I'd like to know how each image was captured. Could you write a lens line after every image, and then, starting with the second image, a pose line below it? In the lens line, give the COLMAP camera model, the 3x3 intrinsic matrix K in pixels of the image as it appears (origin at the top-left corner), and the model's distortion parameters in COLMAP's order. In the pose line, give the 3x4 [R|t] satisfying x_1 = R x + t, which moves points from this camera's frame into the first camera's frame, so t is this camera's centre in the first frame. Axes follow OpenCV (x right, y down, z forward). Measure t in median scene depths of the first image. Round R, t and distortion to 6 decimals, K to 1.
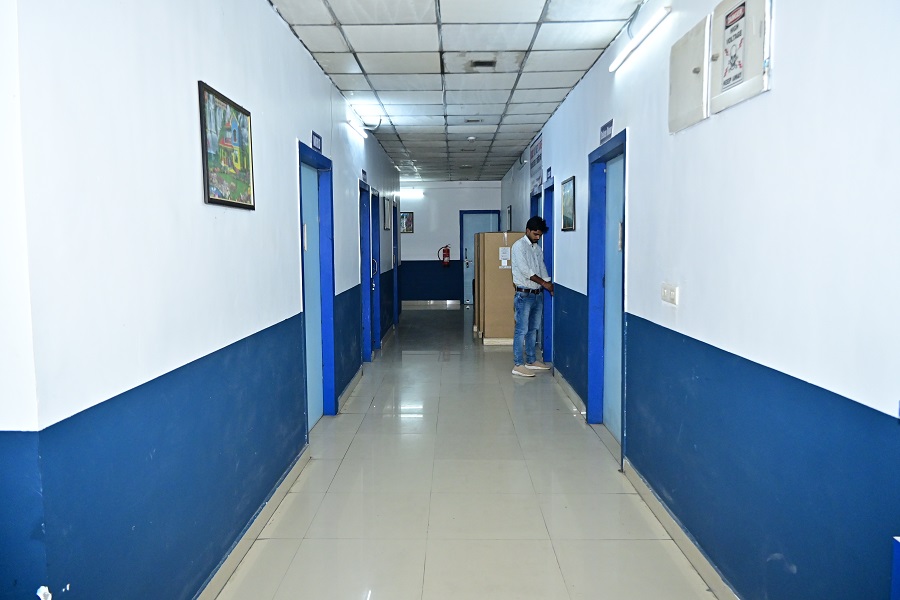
lens RADIAL K [[680.5, 0, 444.8], [0, 680.5, 295.7], [0, 0, 1]] dist [-0.011489, -0.000470]
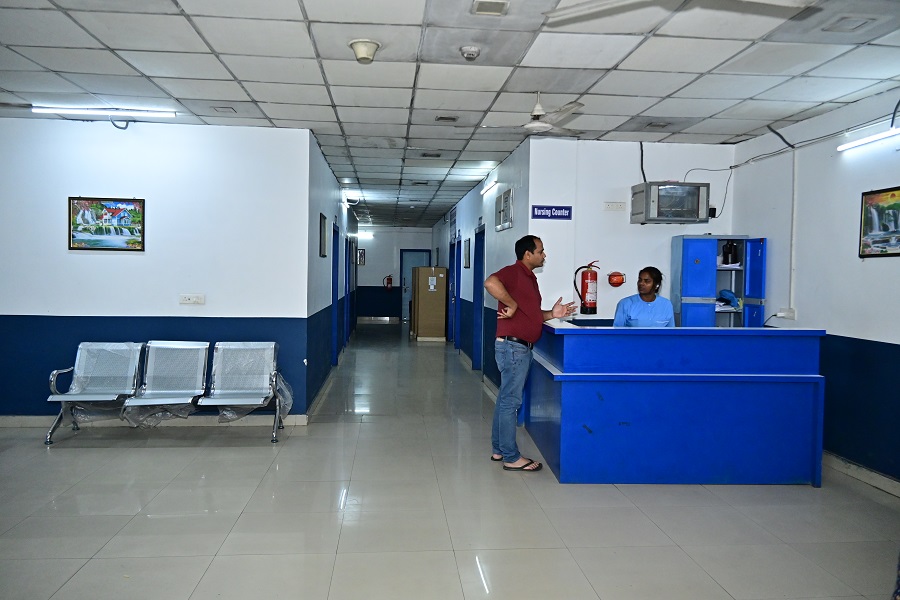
lens RADIAL K [[680.5, 0, 447.0], [0, 680.5, 301.9], [0, 0, 1]] dist [-0.011489, -0.000470]
pose [[0.994515, 0.021032, 0.102461, -0.027302], [-0.017282, 0.999153, -0.037345, 0.032526], [-0.103159, 0.035370, 0.994036, -0.408034]]
